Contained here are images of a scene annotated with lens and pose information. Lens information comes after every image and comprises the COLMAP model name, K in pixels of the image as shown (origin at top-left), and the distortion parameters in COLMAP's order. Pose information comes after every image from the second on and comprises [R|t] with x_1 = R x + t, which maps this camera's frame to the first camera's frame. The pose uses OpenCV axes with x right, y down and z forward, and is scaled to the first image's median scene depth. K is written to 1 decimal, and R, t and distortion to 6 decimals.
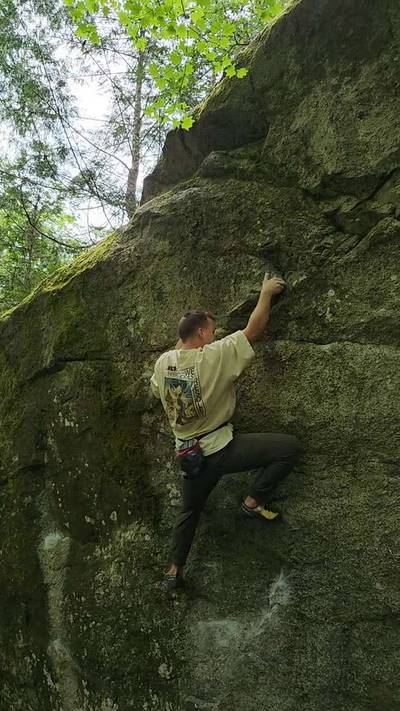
lens RADIAL K [[610.7, 0, 198.6], [0, 610.7, 347.3], [0, 0, 1]] dist [0.091238, -0.134736]
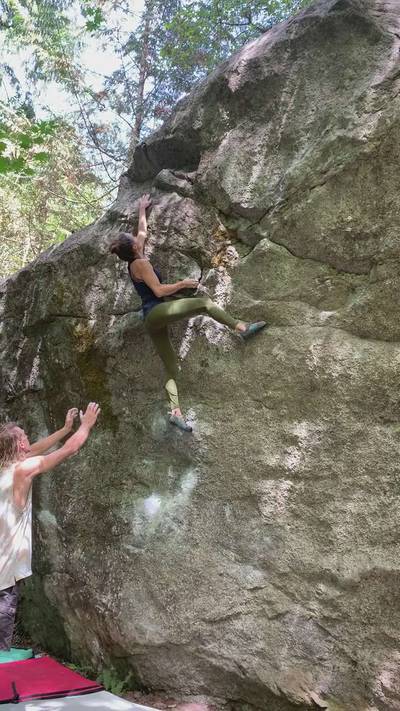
lens RADIAL K [[610.7, 0, 200.3], [0, 610.7, 343.6], [0, 0, 1]] dist [0.091238, -0.134736]
pose [[0.998588, 0.046062, -0.026480, 0.166339], [-0.042683, 0.992279, 0.116453, -0.103360], [0.031639, -0.115158, 0.992843, -0.411008]]
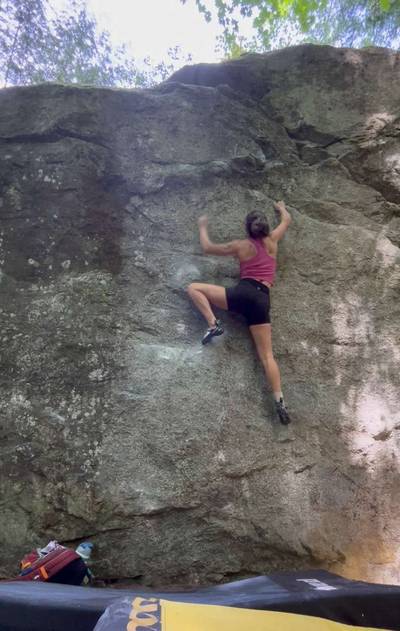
lens RADIAL K [[345.4, 0, 203.5], [0, 345.4, 354.9], [0, 0, 1]] dist [-0.009850, 0.003835]
pose [[0.719755, 0.355718, 0.596169, -0.314404], [-0.300206, 0.933787, -0.194727, 0.546325], [-0.625963, -0.038818, 0.778886, 0.346606]]
